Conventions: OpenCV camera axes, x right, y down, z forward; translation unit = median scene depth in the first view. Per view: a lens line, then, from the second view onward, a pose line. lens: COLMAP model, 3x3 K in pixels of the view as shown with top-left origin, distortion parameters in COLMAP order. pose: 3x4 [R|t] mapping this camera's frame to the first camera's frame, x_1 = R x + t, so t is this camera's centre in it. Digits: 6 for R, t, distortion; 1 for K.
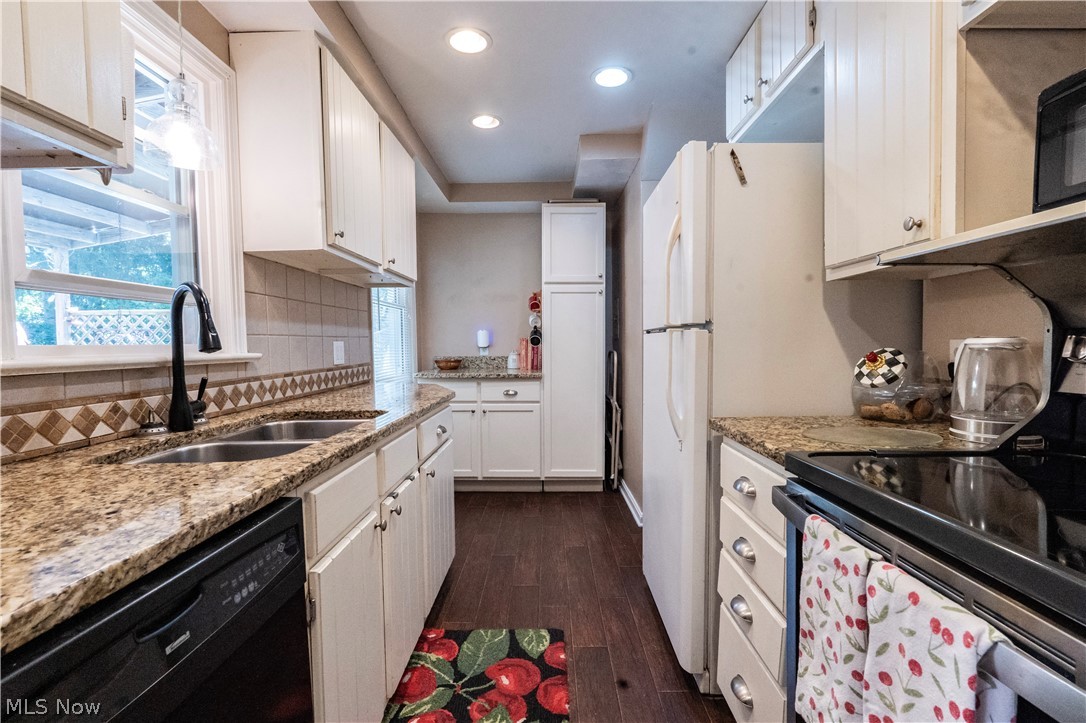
lens RADIAL K [[482.1, 0, 545.8], [0, 482.1, 360.9], [0, 0, 1]] dist [-0.005144, 0.000290]
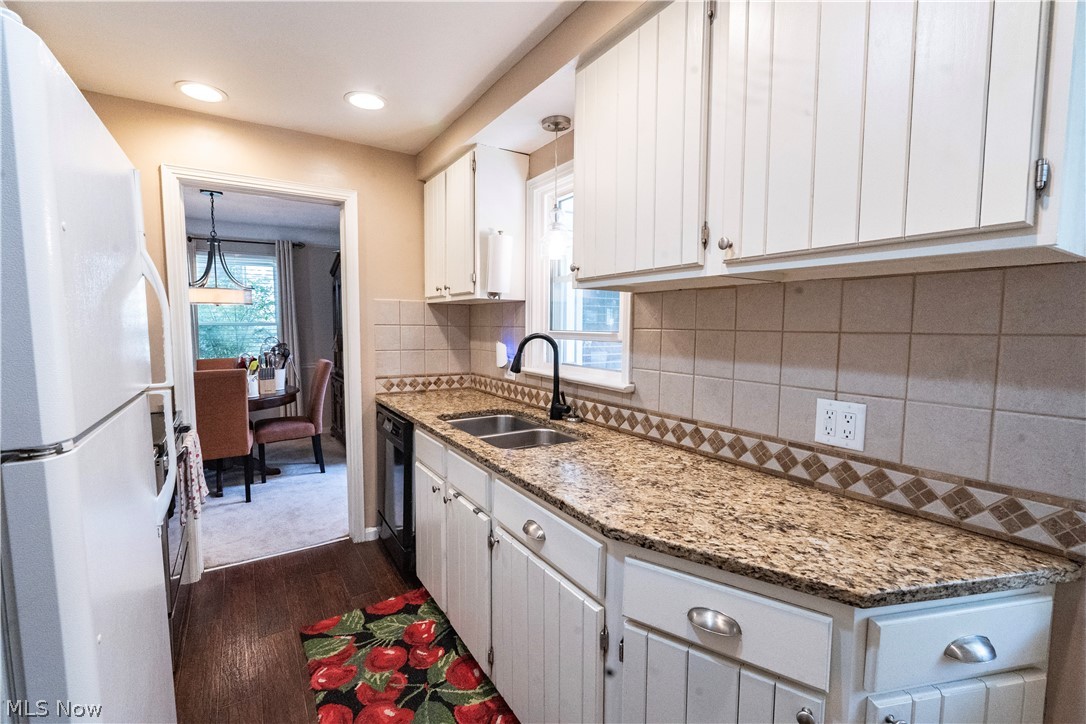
lens RADIAL K [[482.1, 0, 546.5], [0, 482.1, 365.3], [0, 0, 1]] dist [-0.005144, 0.000290]
pose [[-0.836676, 0.055944, -0.544833, 0.150575], [-0.018312, 0.991356, 0.129914, -0.212445], [0.547392, 0.118673, -0.828420, 1.919115]]
